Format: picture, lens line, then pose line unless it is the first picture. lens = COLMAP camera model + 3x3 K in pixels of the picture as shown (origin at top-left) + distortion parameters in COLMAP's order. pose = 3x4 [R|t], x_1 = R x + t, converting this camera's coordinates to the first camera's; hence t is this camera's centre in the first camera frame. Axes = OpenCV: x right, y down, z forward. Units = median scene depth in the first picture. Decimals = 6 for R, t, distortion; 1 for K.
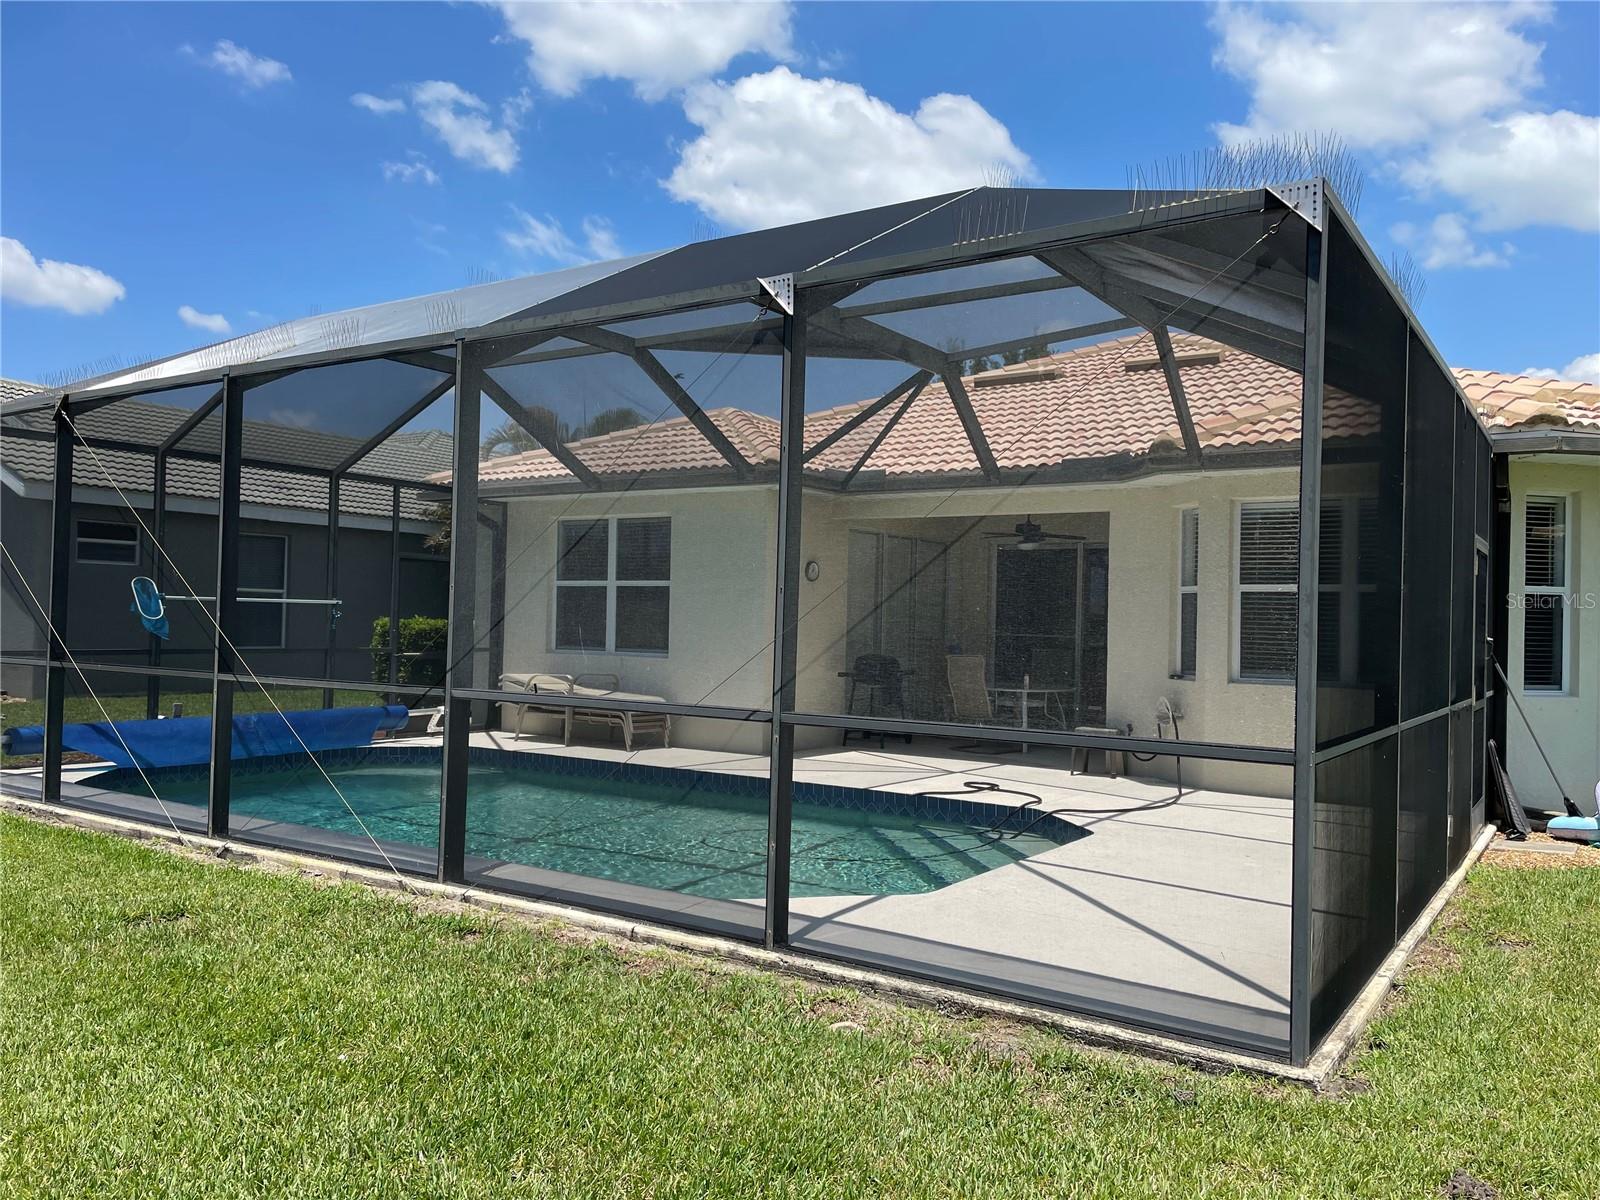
lens RADIAL K [[1213.6, 0, 800.0], [0, 1213.6, 600.0], [0, 0, 1]] dist [-0.000271, 0.000221]
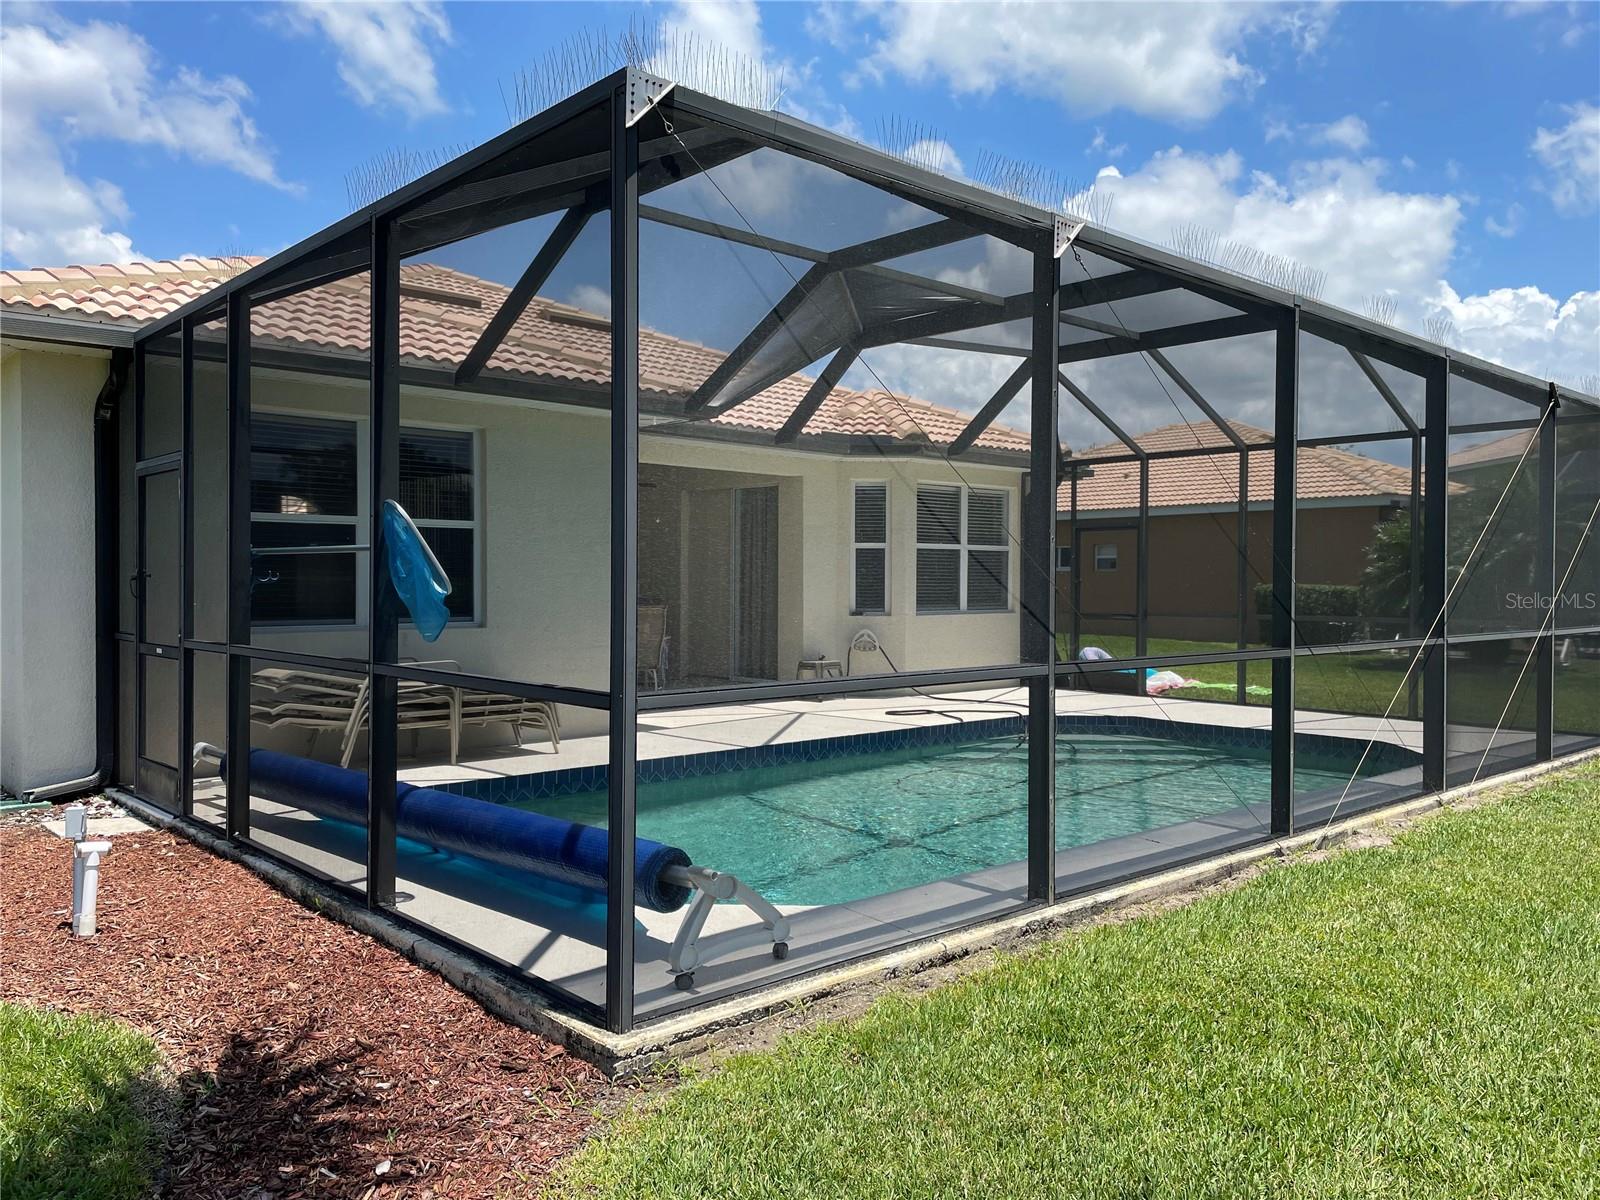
lens RADIAL K [[1213.6, 0, 800.0], [0, 1213.6, 600.0], [0, 0, 1]] dist [-0.000271, 0.000221]
pose [[0.235419, -0.034002, 0.971299, -0.853842], [-0.013722, 0.999172, 0.038303, -0.000639], [-0.971797, -0.022346, 0.234758, 0.712482]]
